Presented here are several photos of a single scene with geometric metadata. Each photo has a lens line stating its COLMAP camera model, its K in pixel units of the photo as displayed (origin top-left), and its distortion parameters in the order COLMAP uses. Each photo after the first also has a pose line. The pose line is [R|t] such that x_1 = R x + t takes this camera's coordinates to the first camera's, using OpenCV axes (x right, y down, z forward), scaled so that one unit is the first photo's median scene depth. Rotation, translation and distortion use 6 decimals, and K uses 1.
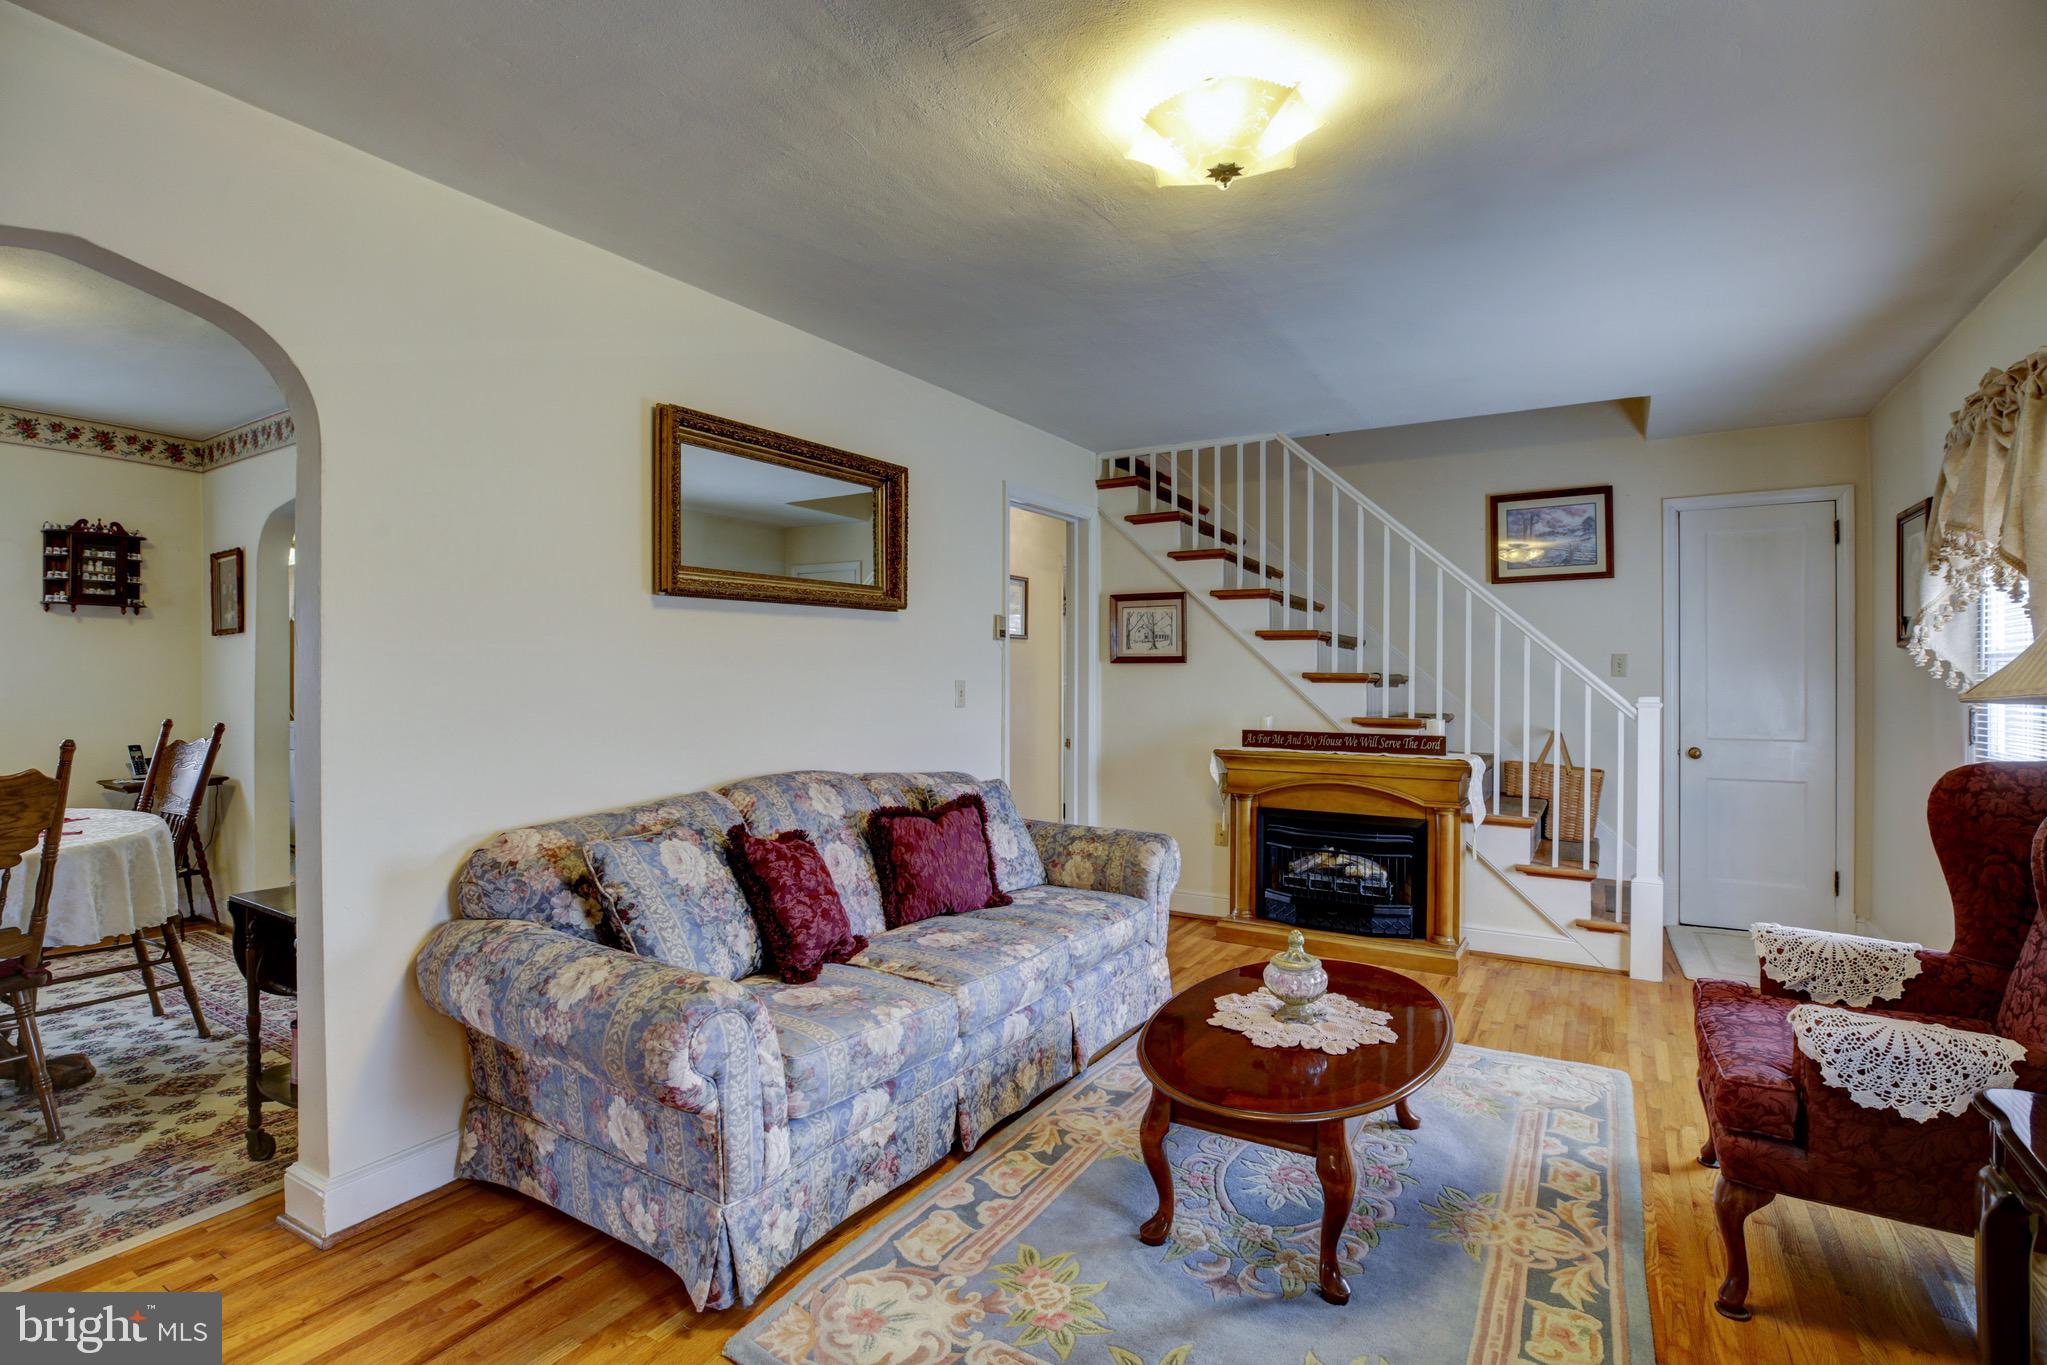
lens RADIAL K [[959.6, 0, 1016.8], [0, 959.6, 680.6], [0, 0, 1]] dist [-0.025846, 0.006858]
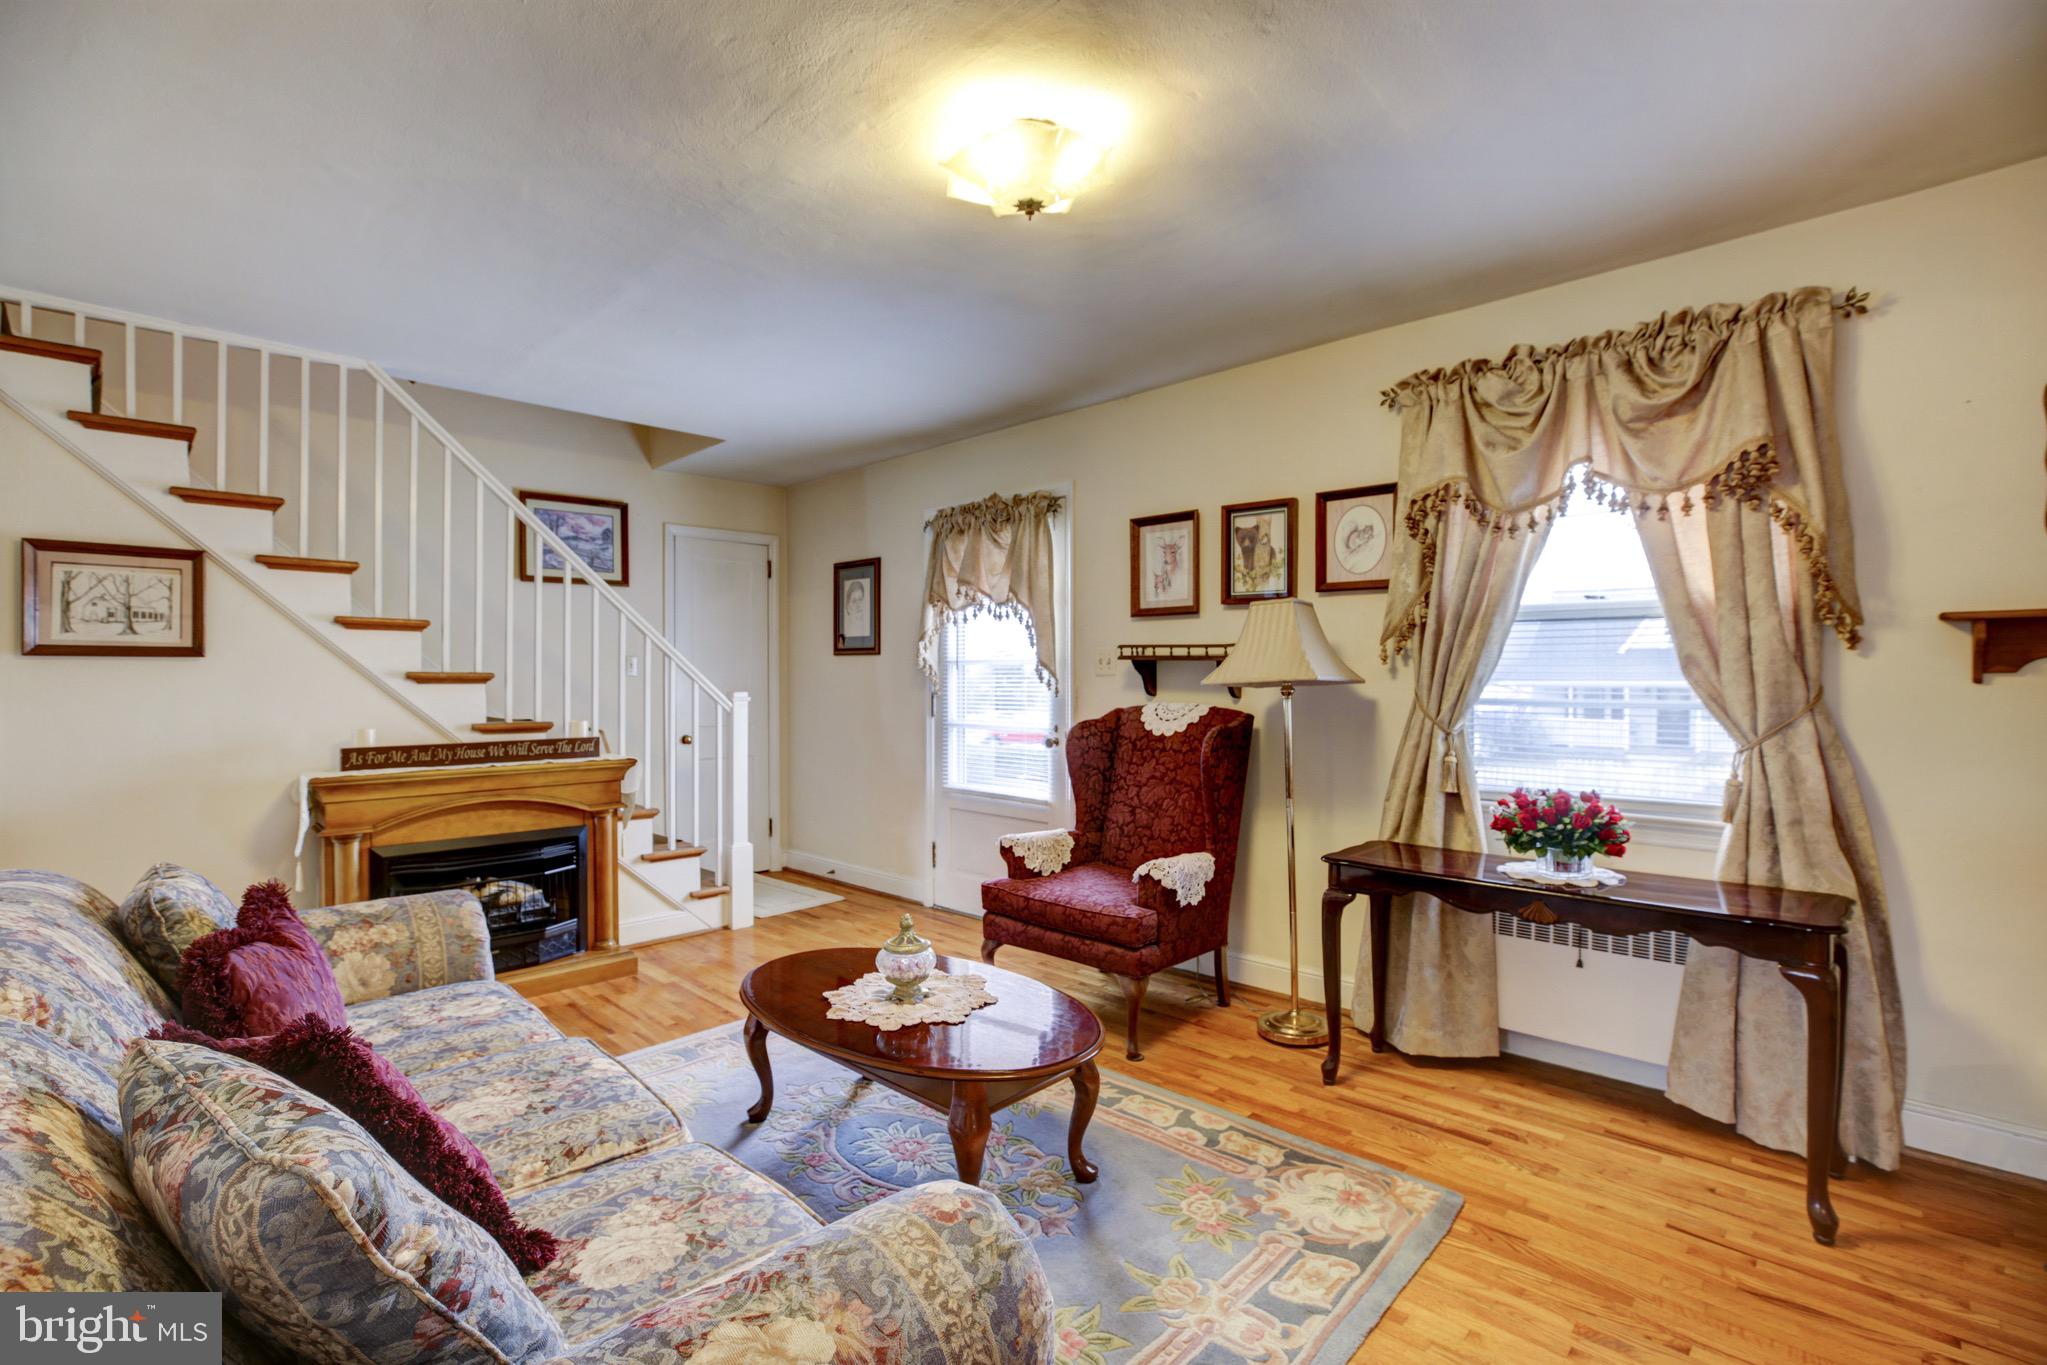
lens RADIAL K [[959.6, 0, 1011.3], [0, 959.6, 684.7], [0, 0, 1]] dist [-0.025846, 0.006858]
pose [[0.221538, -0.011244, 0.975087, -0.376803], [0.007450, 0.999924, 0.009838, -0.001879], [-0.975123, 0.005085, 0.221605, 0.338267]]
